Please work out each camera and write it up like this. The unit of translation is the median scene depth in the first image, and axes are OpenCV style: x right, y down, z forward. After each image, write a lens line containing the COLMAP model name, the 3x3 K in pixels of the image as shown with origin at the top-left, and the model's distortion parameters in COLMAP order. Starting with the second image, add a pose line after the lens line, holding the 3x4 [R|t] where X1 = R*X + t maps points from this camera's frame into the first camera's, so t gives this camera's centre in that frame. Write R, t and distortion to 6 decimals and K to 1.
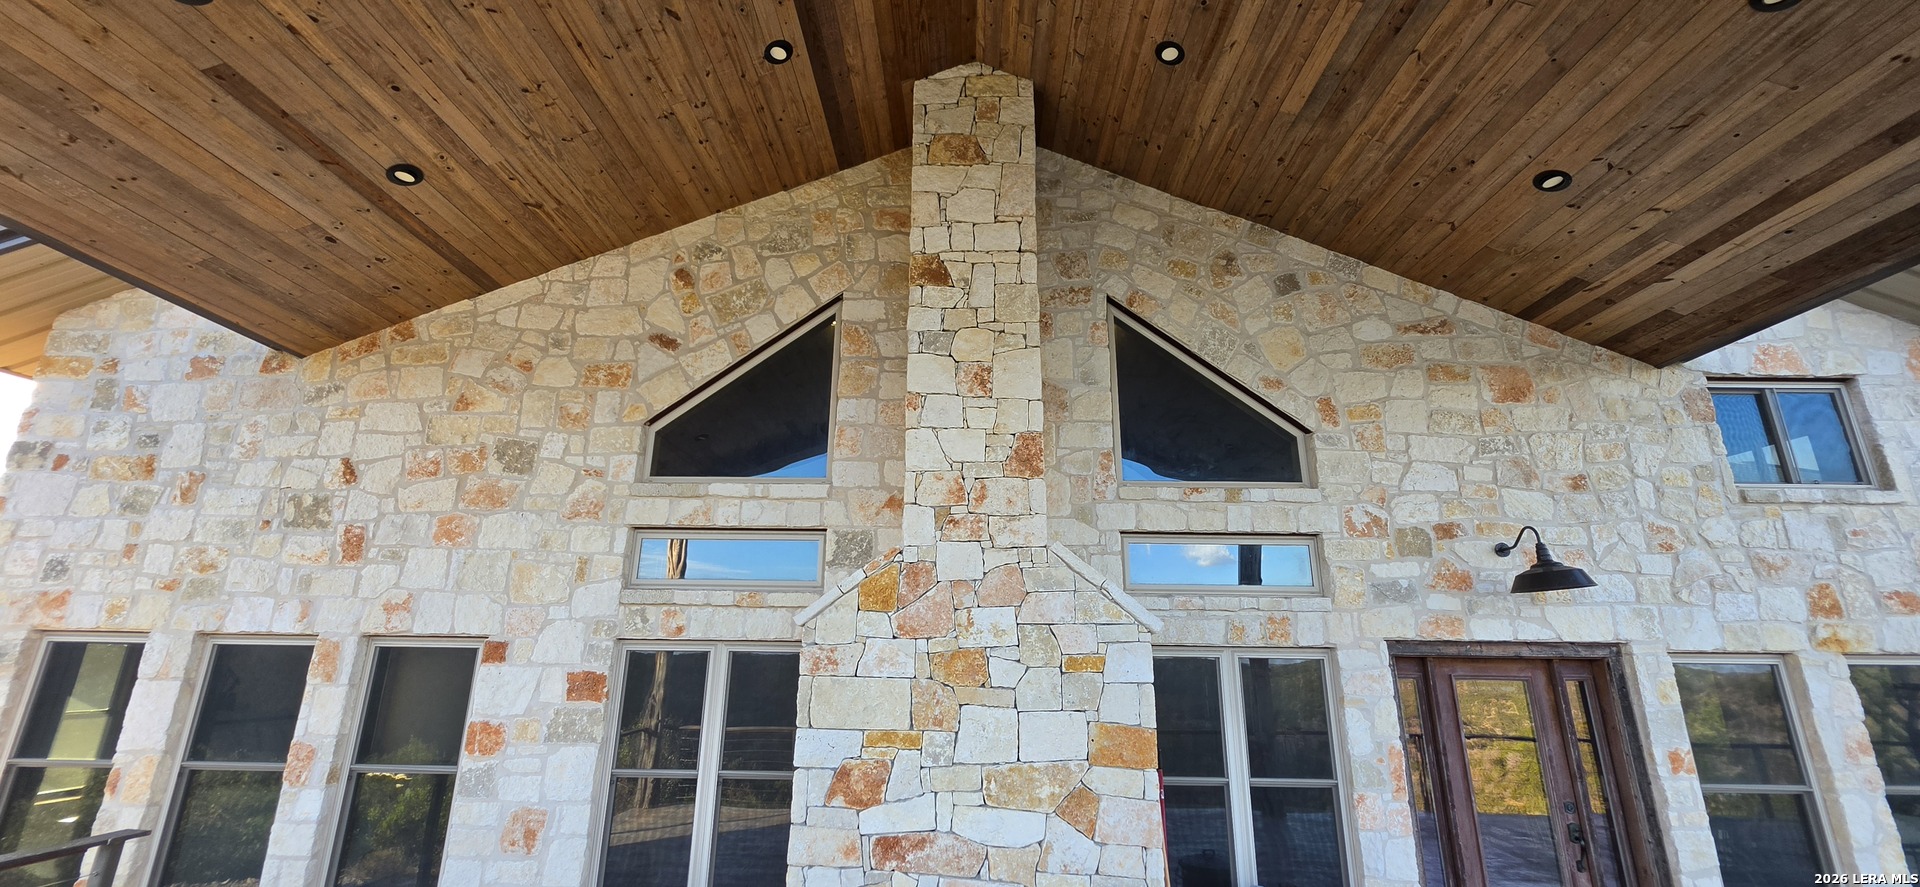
lens RADIAL K [[772.1, 0, 955.2], [0, 772.1, 432.1], [0, 0, 1]] dist [-0.000379, -0.000387]
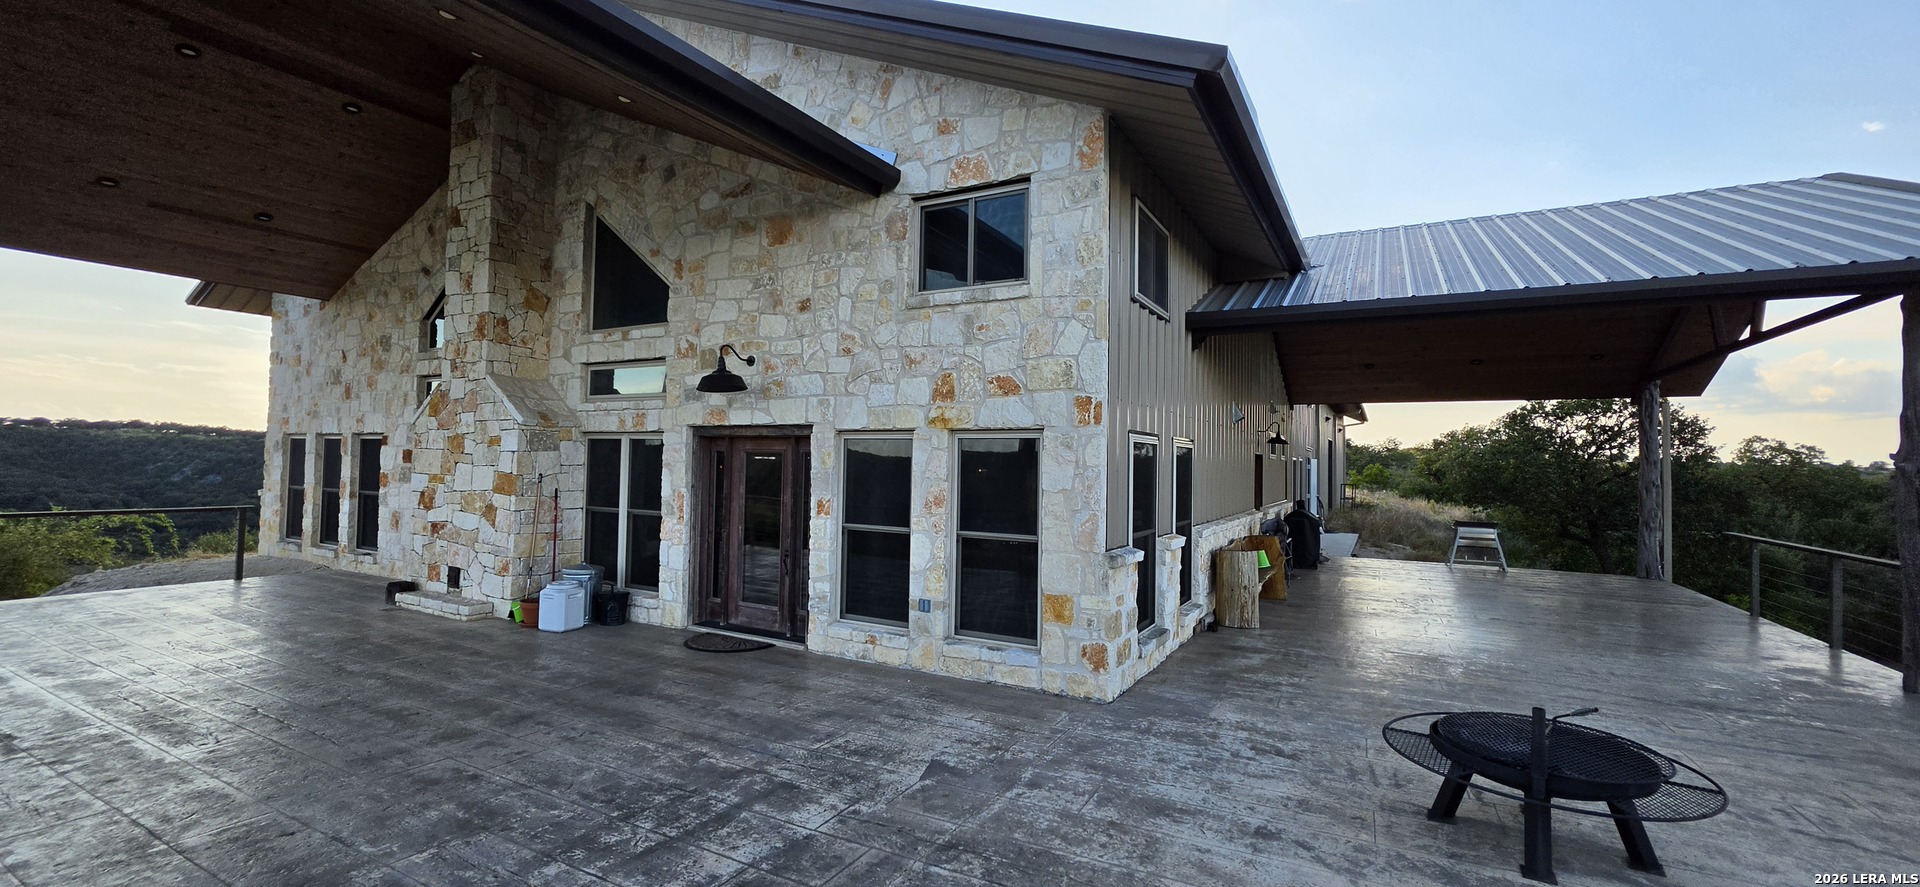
lens RADIAL K [[772.1, 0, 955.2], [0, 772.1, 432.1], [0, 0, 1]] dist [-0.000379, -0.000387]
pose [[0.873963, -0.016130, -0.485724, 1.677595], [0.133619, 0.968907, 0.208245, 0.036764], [0.467262, -0.246900, 0.848944, -0.030730]]
